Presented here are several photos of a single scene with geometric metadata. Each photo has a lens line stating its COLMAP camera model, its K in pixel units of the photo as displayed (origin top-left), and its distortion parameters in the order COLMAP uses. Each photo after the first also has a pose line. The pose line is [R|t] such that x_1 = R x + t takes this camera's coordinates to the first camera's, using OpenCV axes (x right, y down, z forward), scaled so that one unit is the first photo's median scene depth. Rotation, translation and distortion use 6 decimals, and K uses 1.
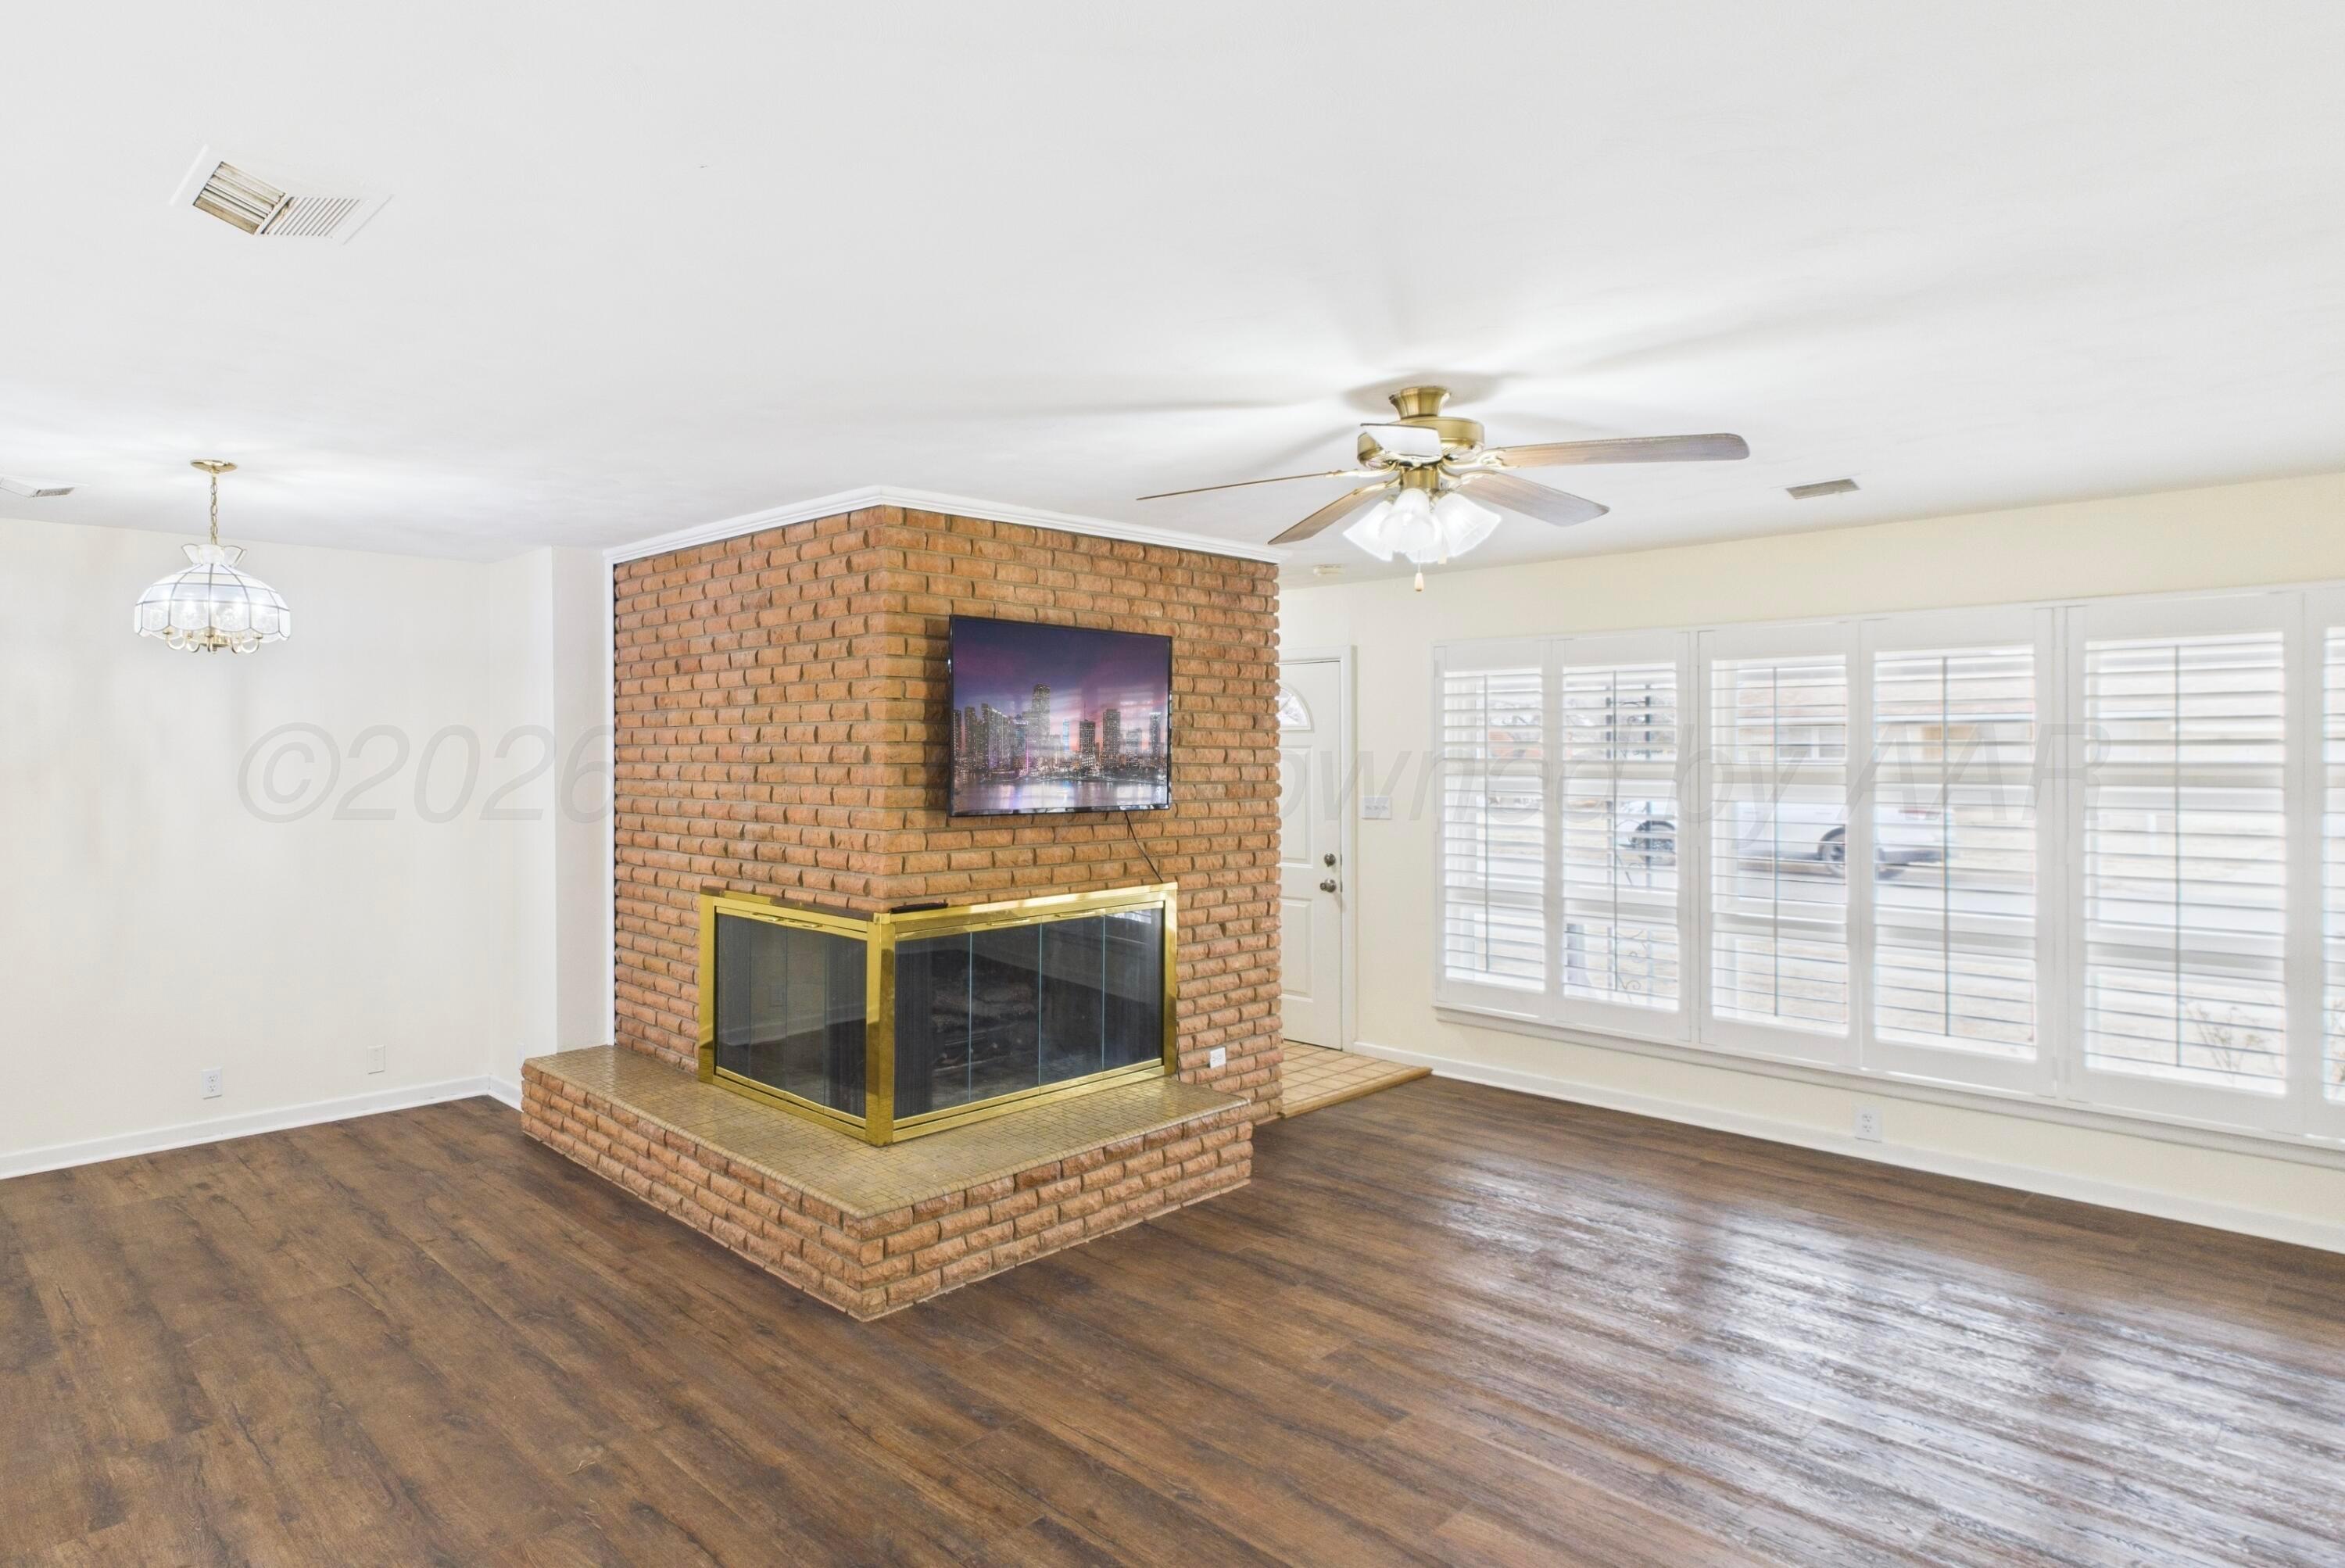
lens RADIAL K [[1298.9, 0, 873.5], [0, 1298.9, 747.4], [0, 0, 1]] dist [-0.002447, -0.001068]
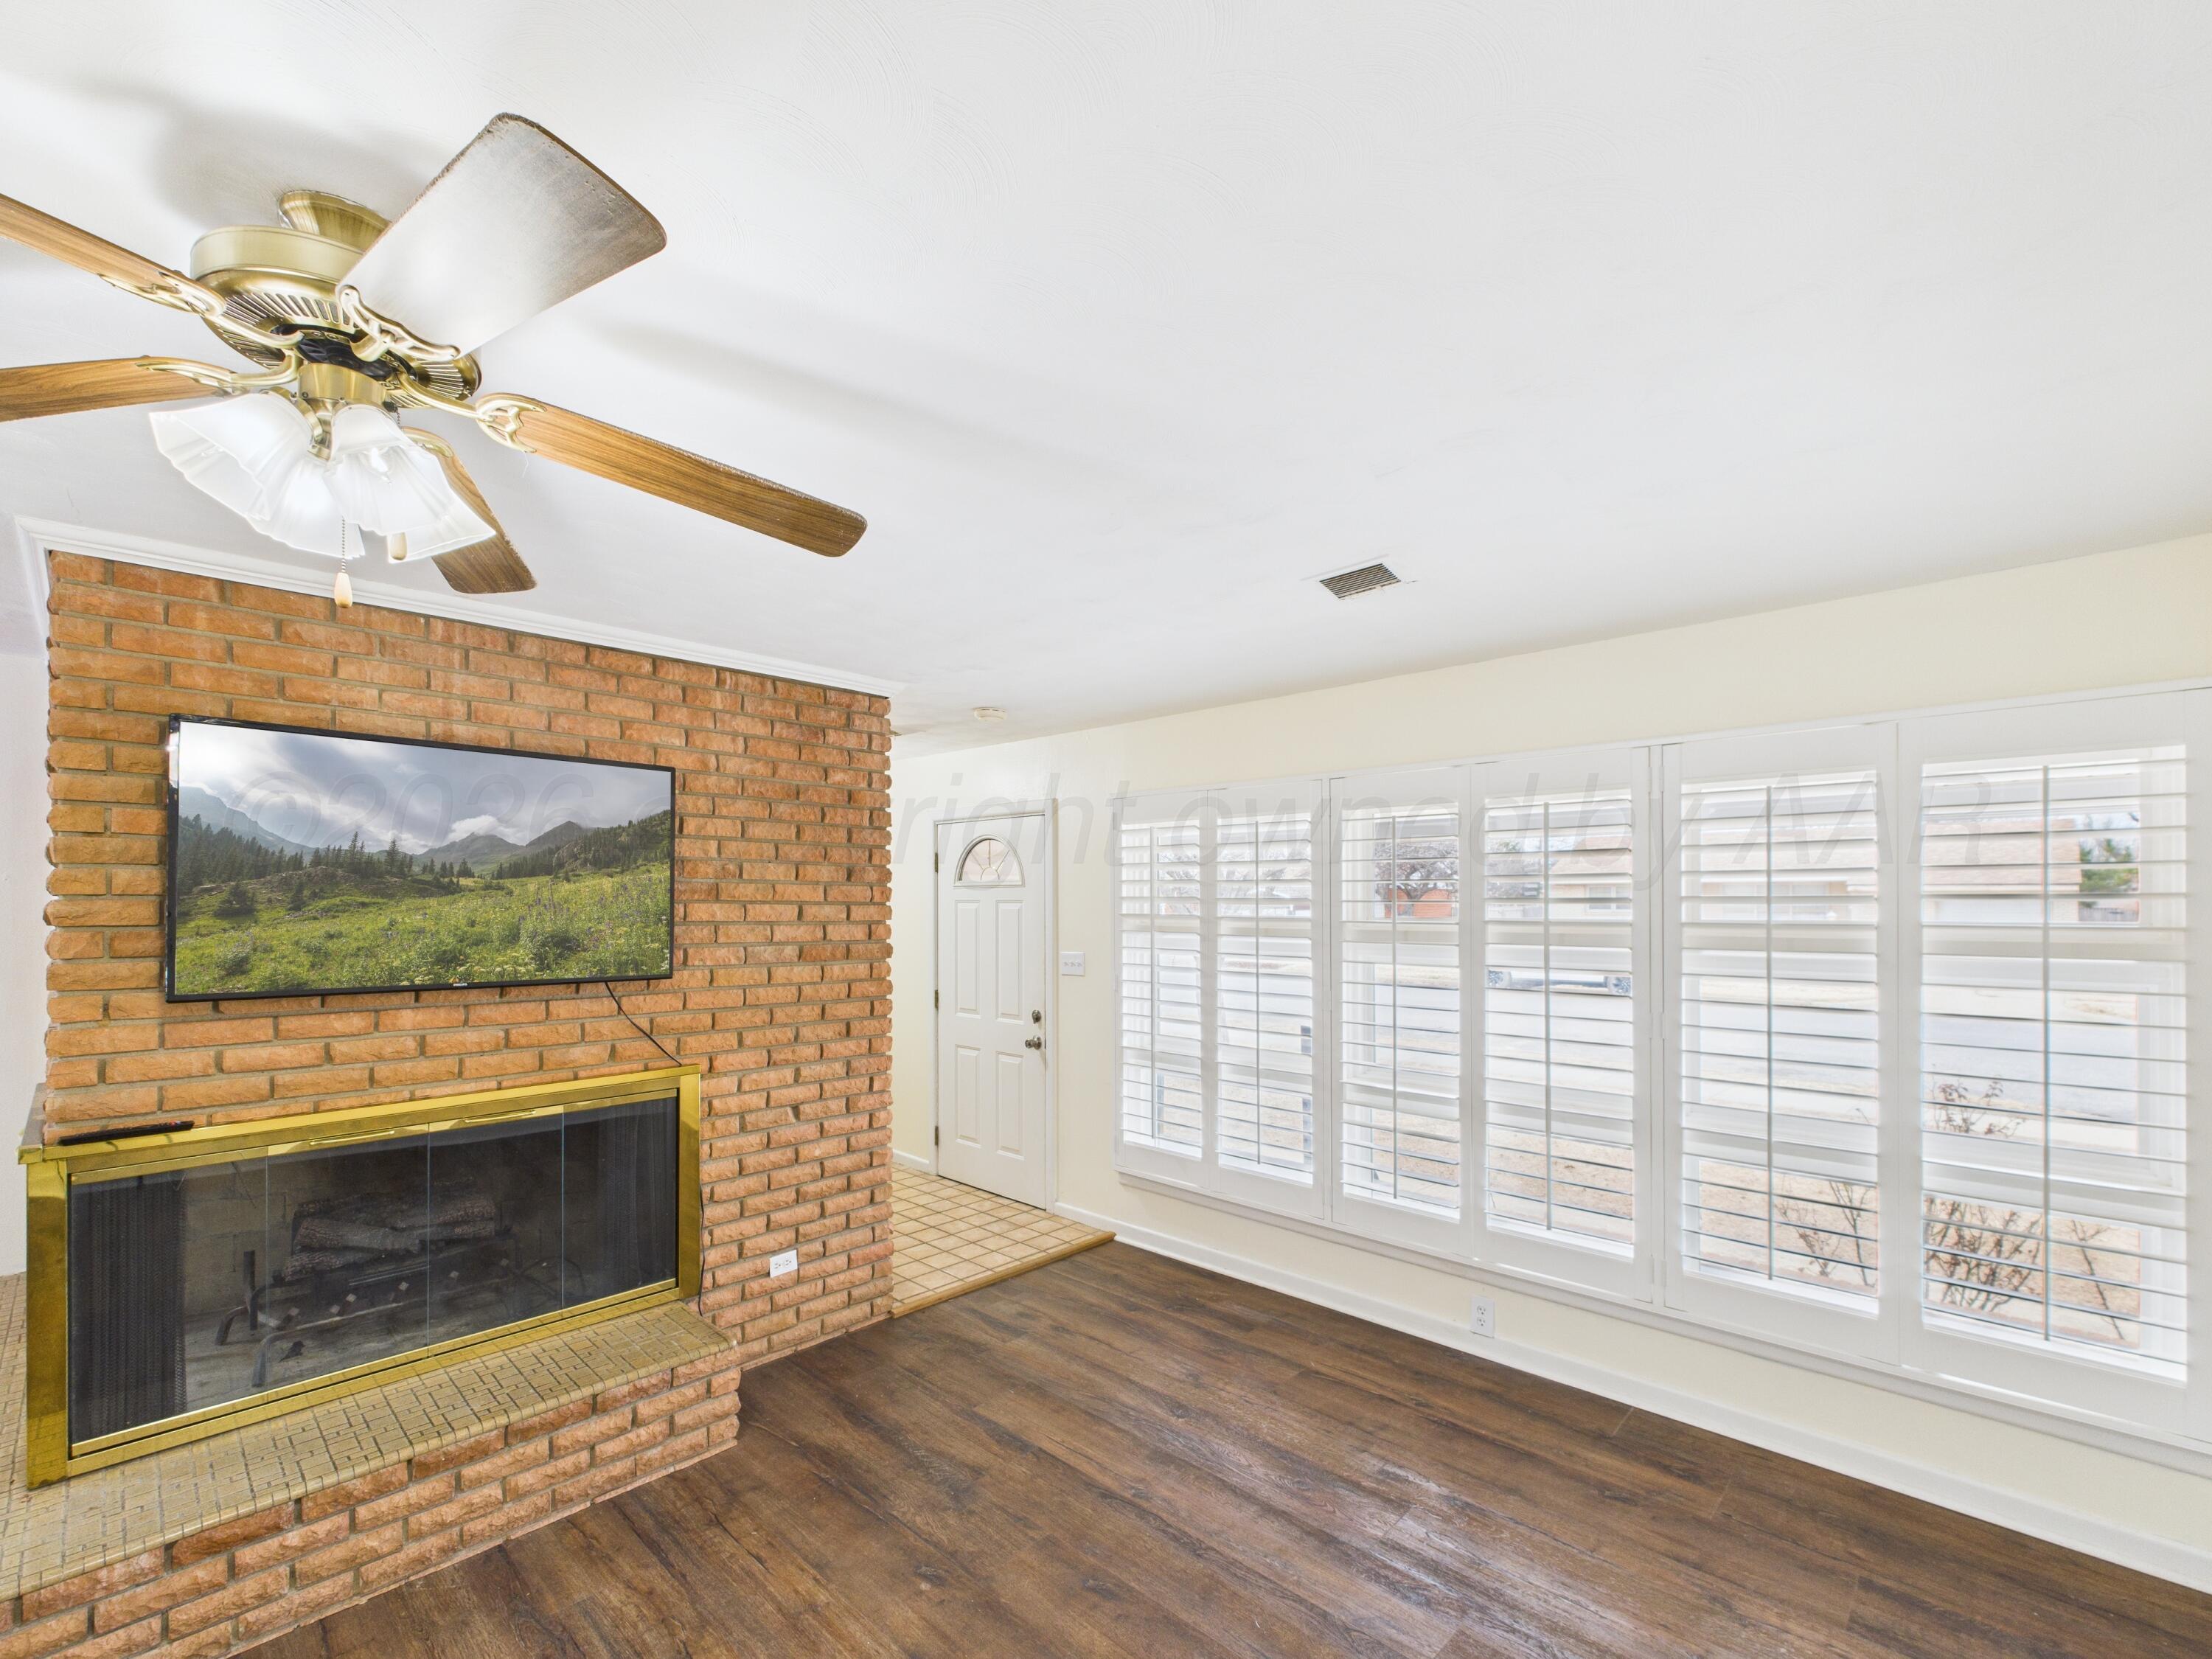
lens RADIAL K [[976.0, 0, 1096.5], [0, 976.0, 896.1], [0, 0, 1]] dist [0.001980, -0.000342]
pose [[0.992338, 0.002513, 0.123526, 0.400777], [-0.001958, 0.999987, -0.004614, -0.001826], [-0.123536, 0.004337, 0.992331, 0.340500]]
